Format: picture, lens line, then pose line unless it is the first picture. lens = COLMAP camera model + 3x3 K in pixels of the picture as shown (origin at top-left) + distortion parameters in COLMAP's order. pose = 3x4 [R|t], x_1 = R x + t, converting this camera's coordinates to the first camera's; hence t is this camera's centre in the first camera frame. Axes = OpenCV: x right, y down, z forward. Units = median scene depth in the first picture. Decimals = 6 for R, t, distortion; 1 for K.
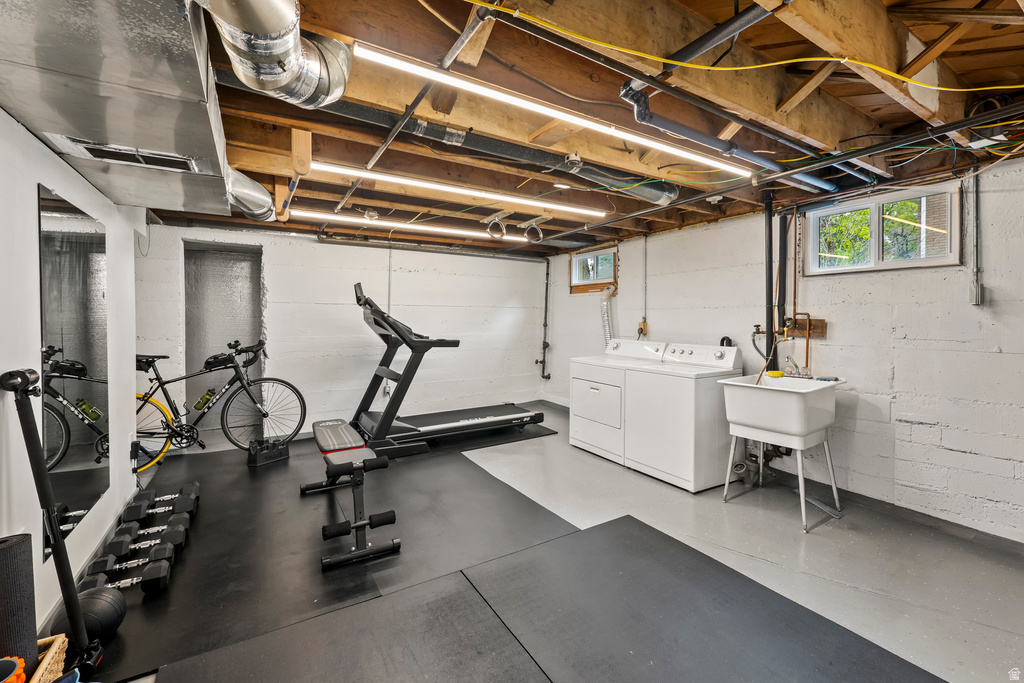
lens RADIAL K [[419.1, 0, 503.2], [0, 419.1, 321.1], [0, 0, 1]] dist [0.001516, -0.000669]
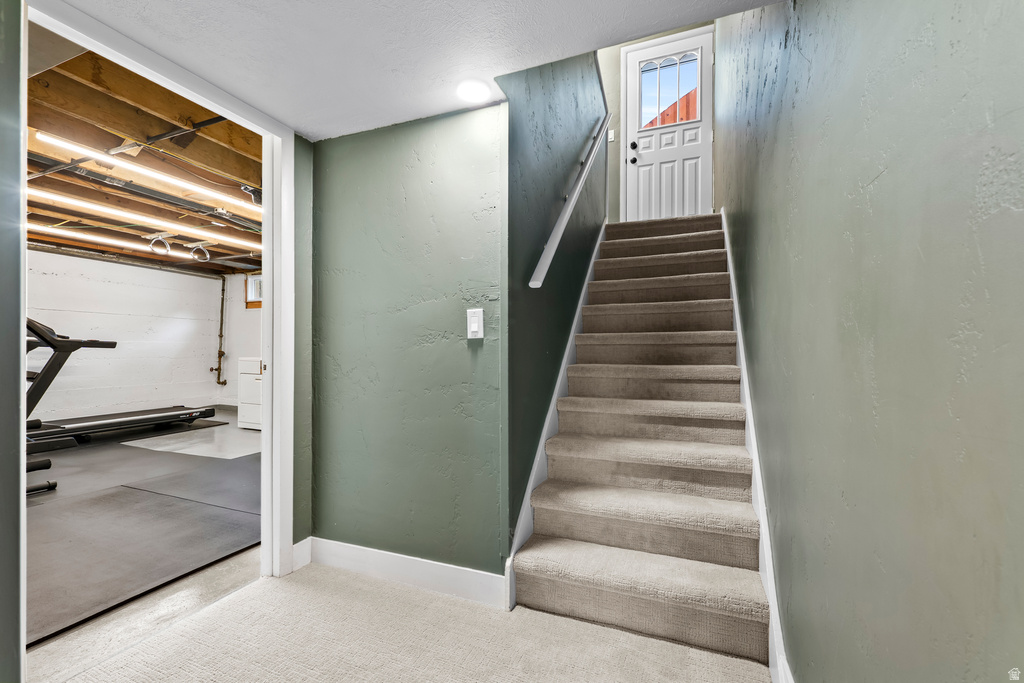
lens RADIAL K [[419.1, 0, 511.4], [0, 419.1, 348.9], [0, 0, 1]] dist [0.001516, -0.000669]
pose [[0.789182, 0.001272, 0.614158, 0.027932], [0.002585, 0.999982, -0.005392, 0.055864], [-0.614154, 0.005843, 0.789165, -0.374445]]
